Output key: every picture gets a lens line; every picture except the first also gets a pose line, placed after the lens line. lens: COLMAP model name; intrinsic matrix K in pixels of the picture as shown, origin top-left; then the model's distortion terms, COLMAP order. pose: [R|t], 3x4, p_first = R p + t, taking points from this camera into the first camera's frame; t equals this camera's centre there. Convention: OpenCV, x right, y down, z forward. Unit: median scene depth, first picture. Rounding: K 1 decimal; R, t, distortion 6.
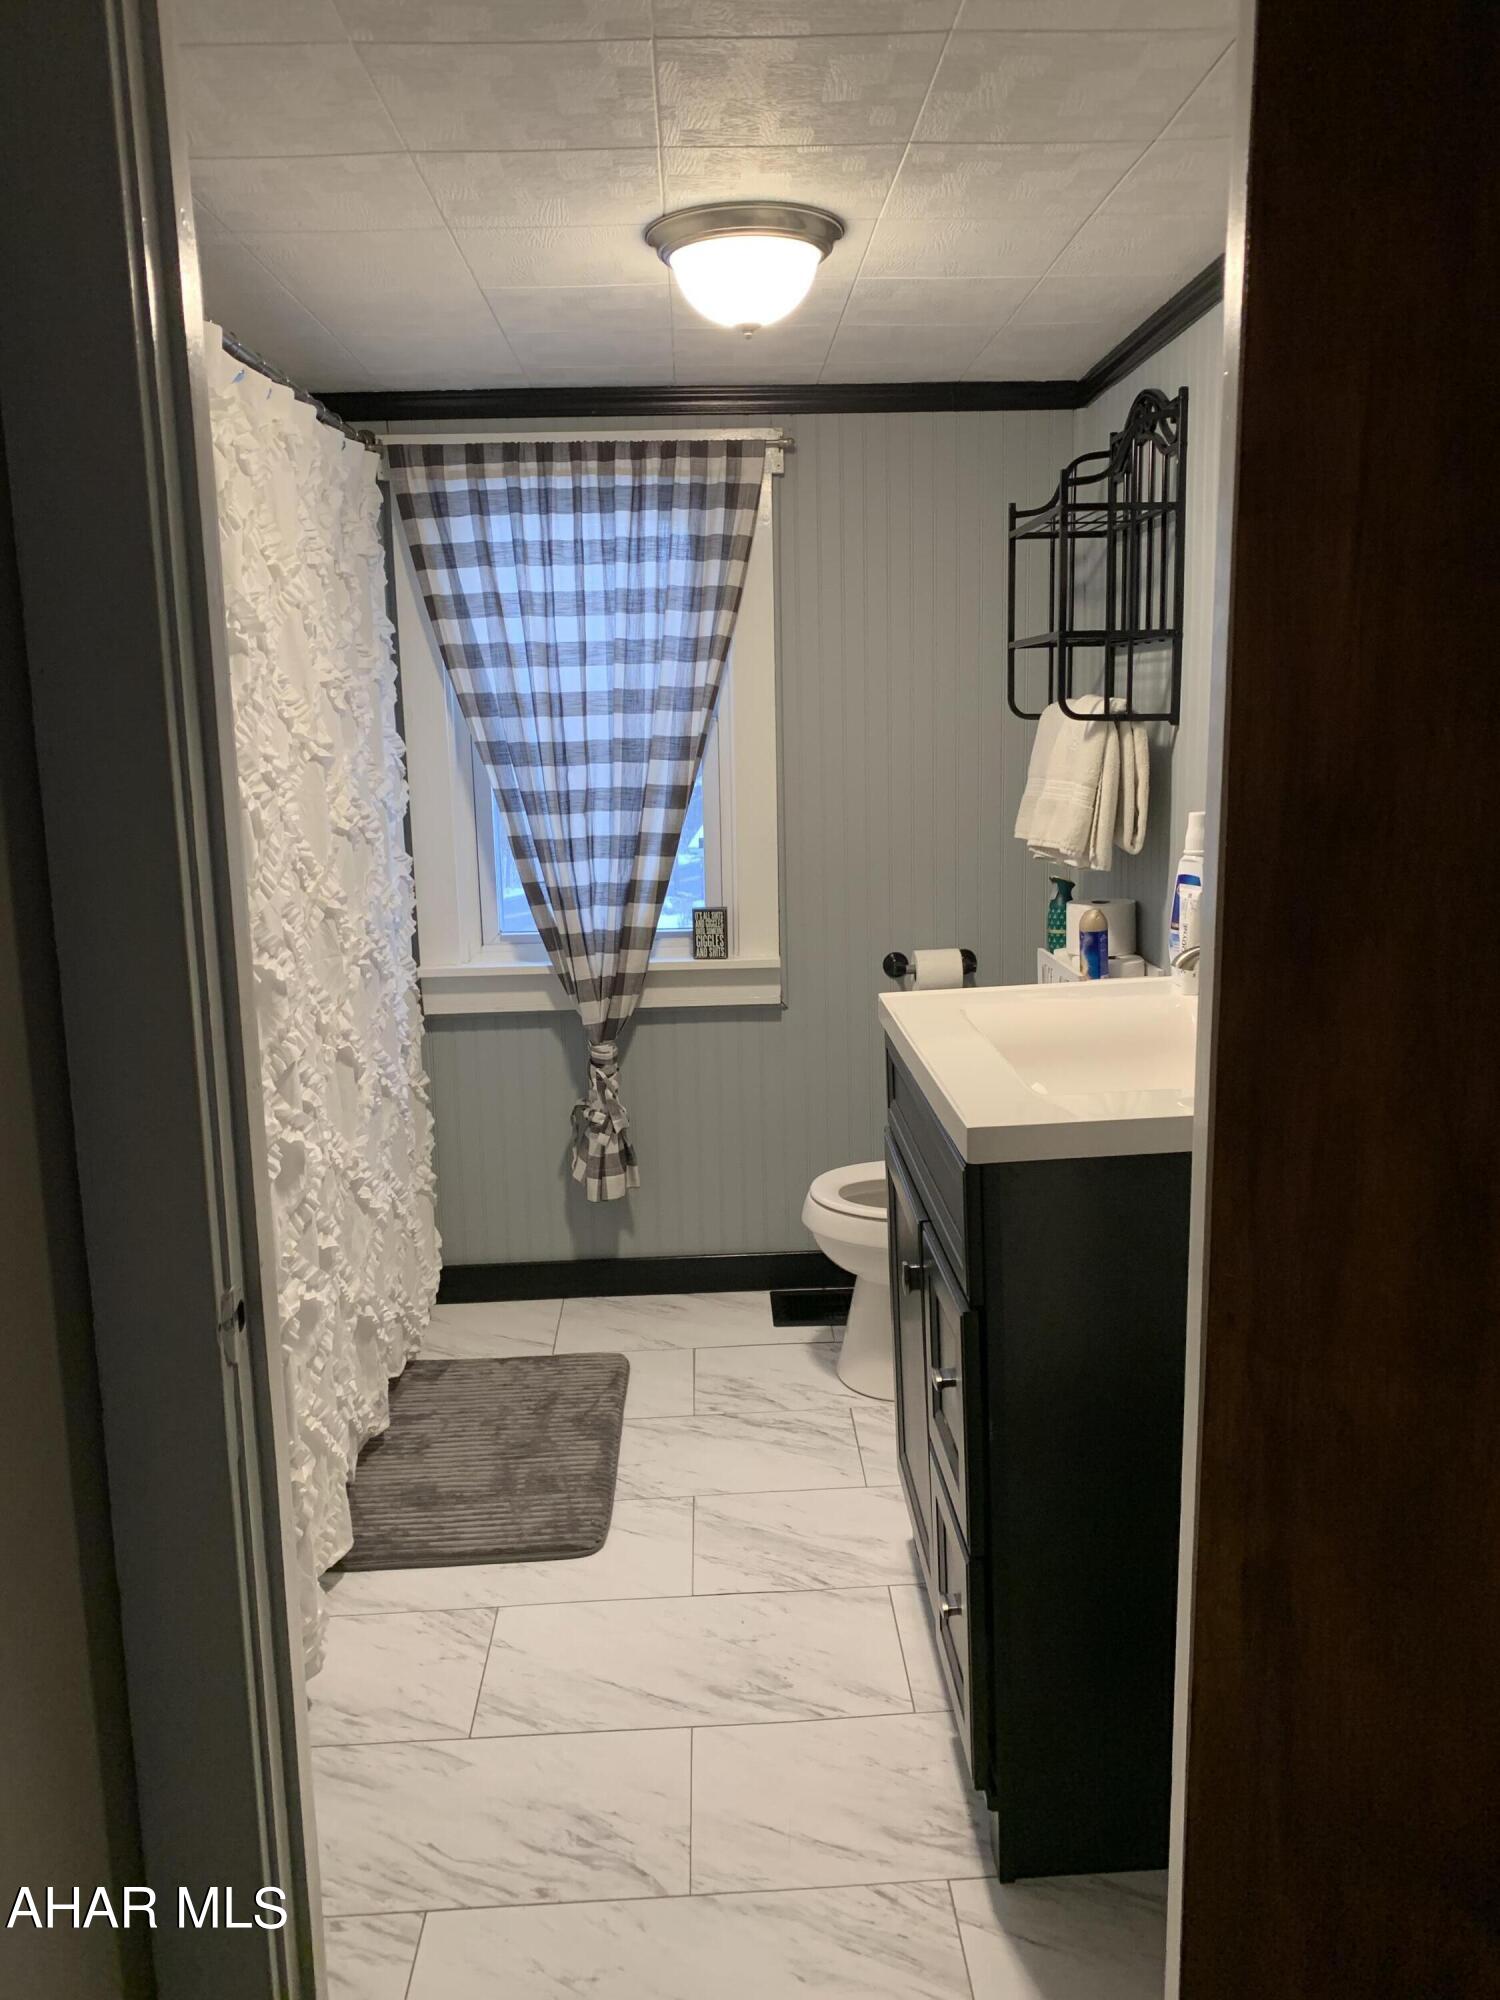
lens RADIAL K [[1548.0, 0, 761.8], [0, 1548.0, 980.7], [0, 0, 1]] dist [0.043980, -0.044627]
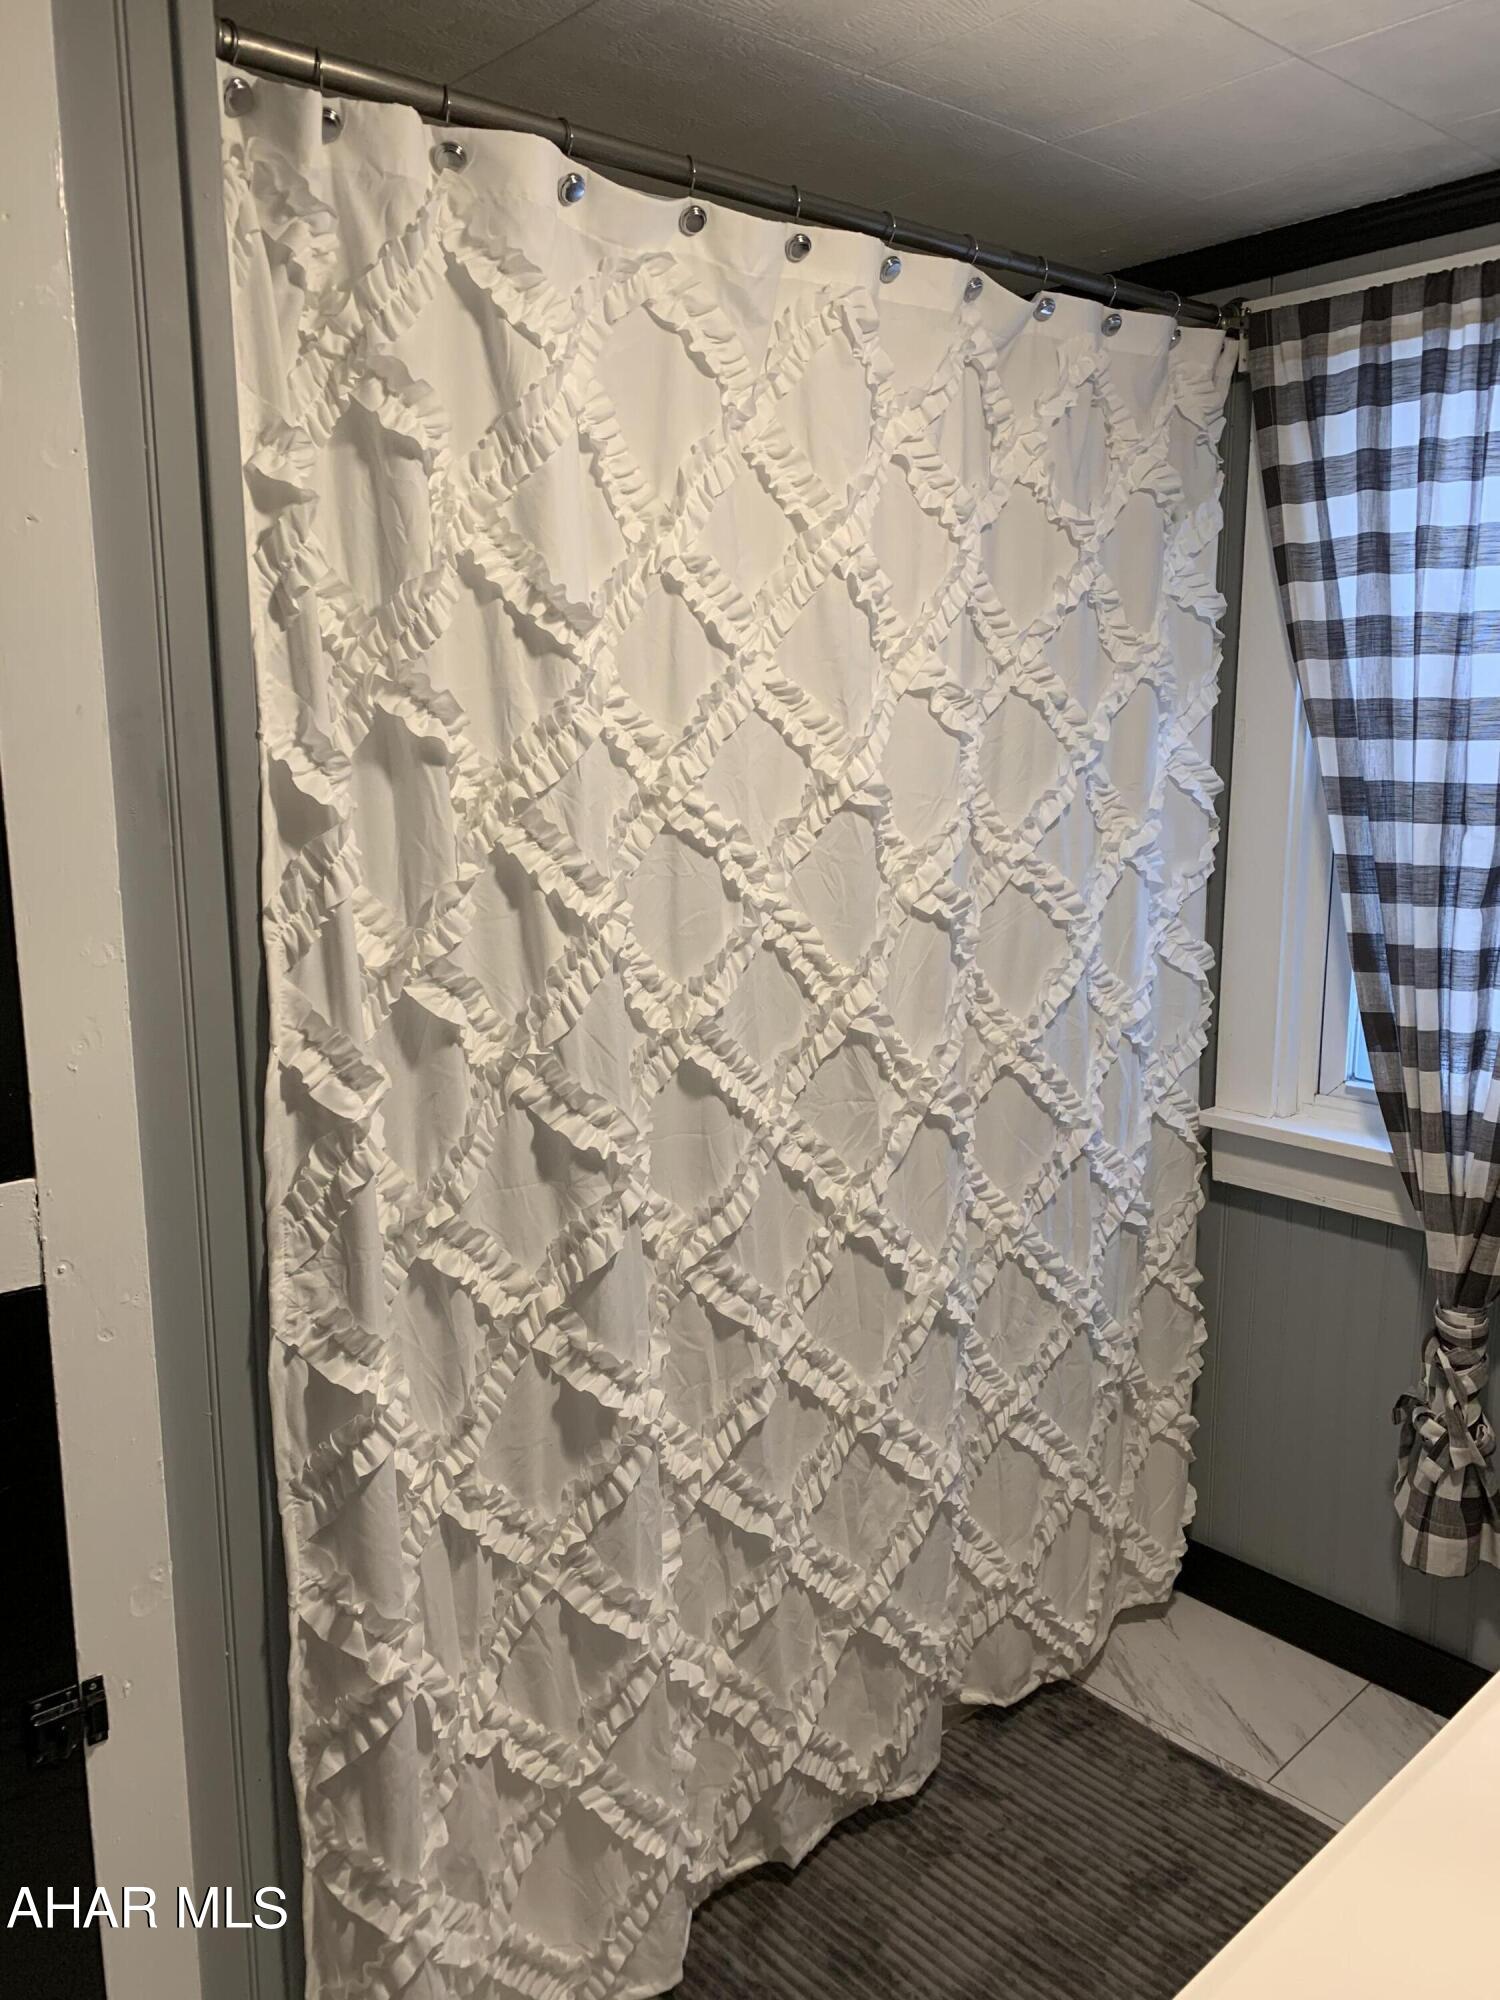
lens RADIAL K [[1548.0, 0, 751.6], [0, 1548.0, 973.4], [0, 0, 1]] dist [0.043980, -0.044627]
pose [[0.643158, 0.142930, -0.752276, 0.151803], [-0.137534, 0.988011, 0.070134, -0.089921], [0.753281, 0.058356, 0.655105, 0.430341]]
